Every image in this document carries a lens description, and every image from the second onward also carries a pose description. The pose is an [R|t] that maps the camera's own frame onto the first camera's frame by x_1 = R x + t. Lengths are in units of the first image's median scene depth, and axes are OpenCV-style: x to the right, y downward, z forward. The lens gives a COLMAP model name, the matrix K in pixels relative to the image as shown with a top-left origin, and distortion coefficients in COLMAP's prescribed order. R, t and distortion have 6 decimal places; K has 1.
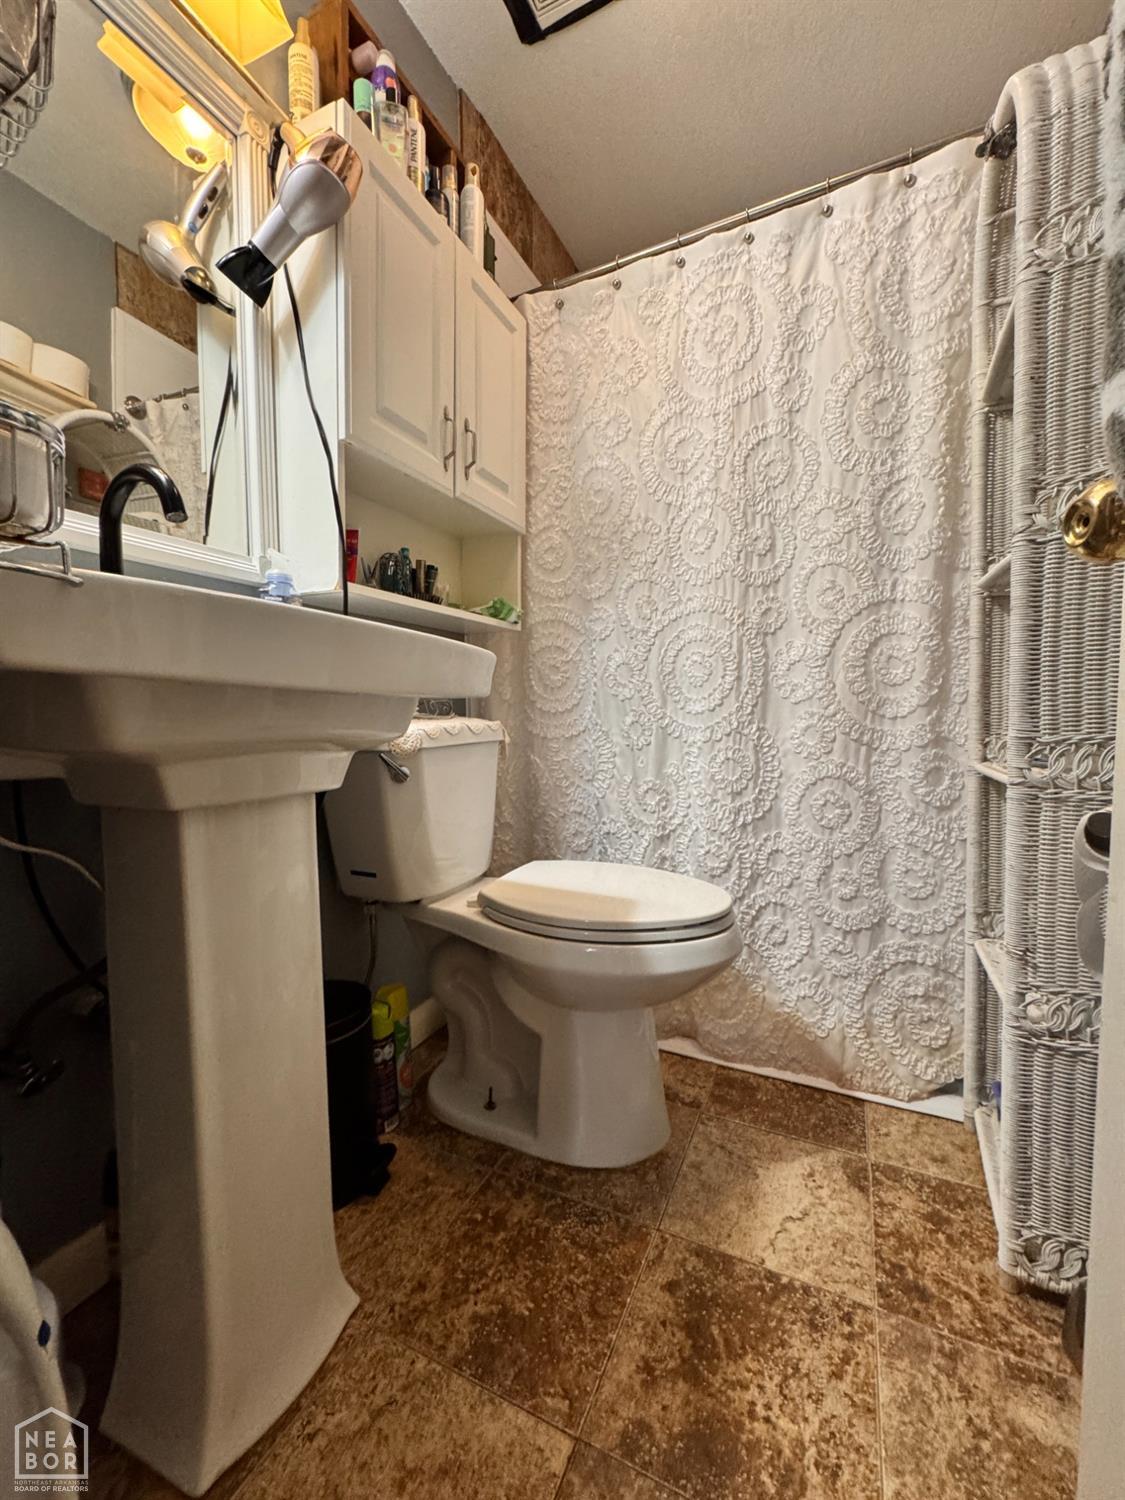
lens RADIAL K [[598.8, 0, 562.5], [0, 598.8, 750.0], [0, 0, 1]] dist [-0.002874, 0.000548]
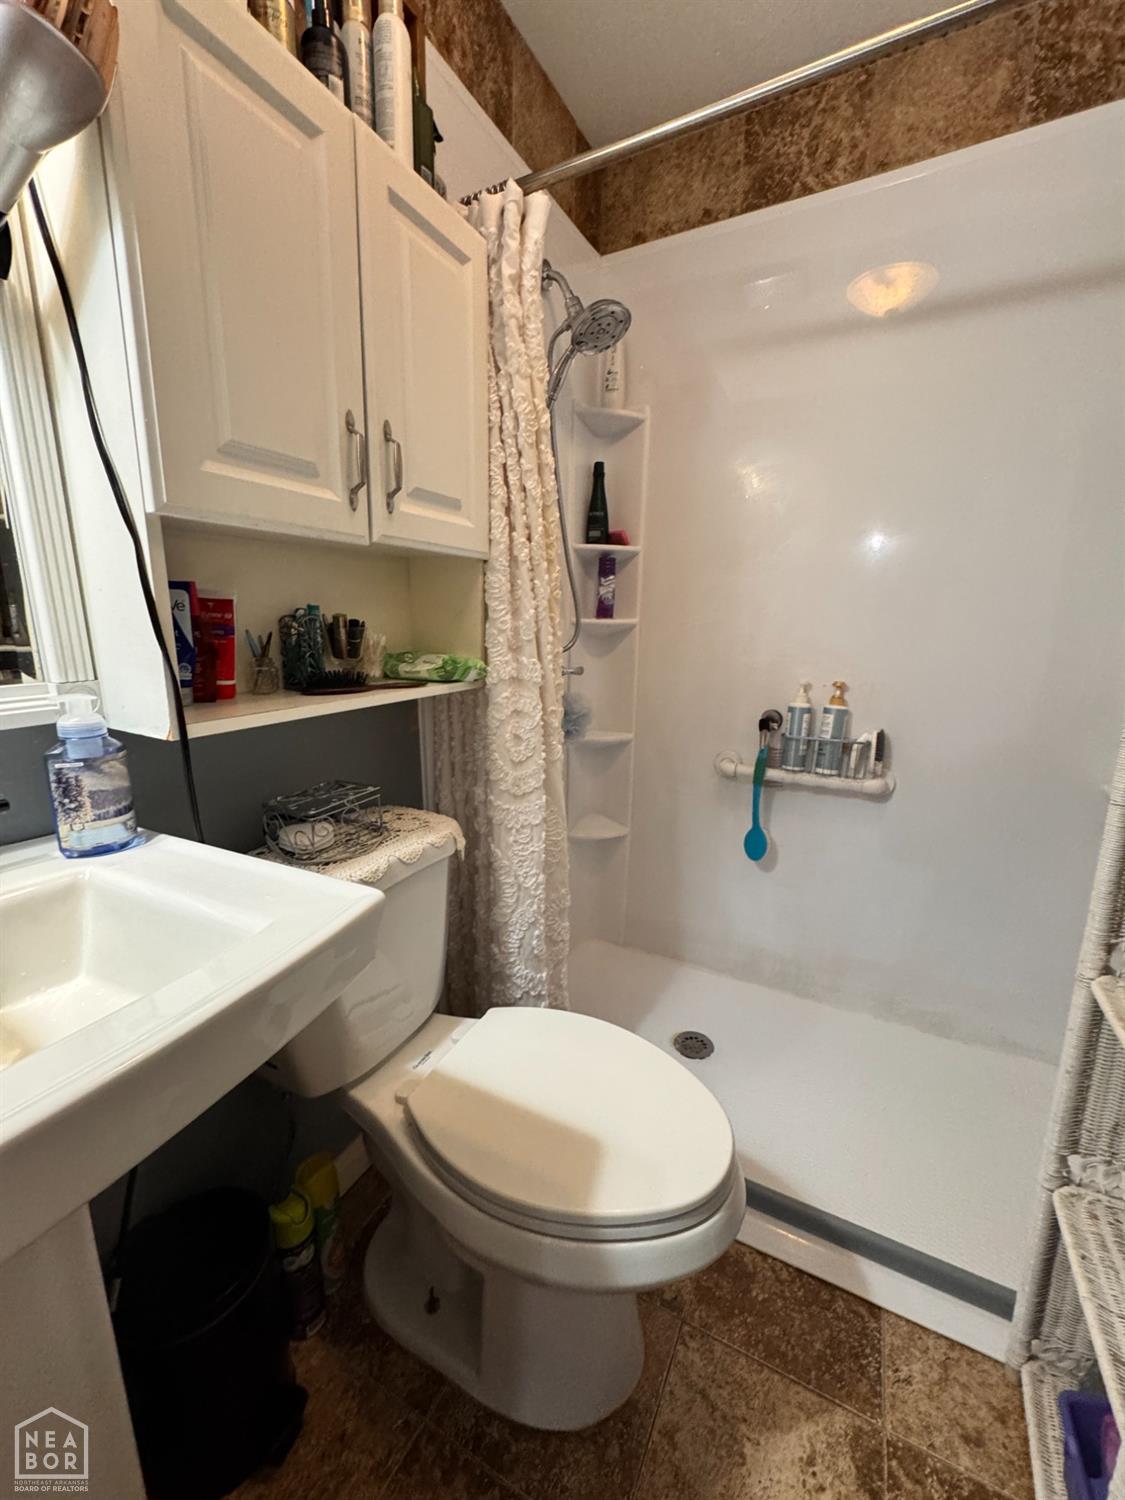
lens RADIAL K [[598.8, 0, 562.5], [0, 598.8, 750.0], [0, 0, 1]] dist [-0.002874, 0.000548]
pose [[0.999304, 0.019774, -0.031616, 0.075953], [-0.014585, 0.987544, 0.156669, -0.320740], [0.034320, -0.156099, 0.987145, 0.300919]]
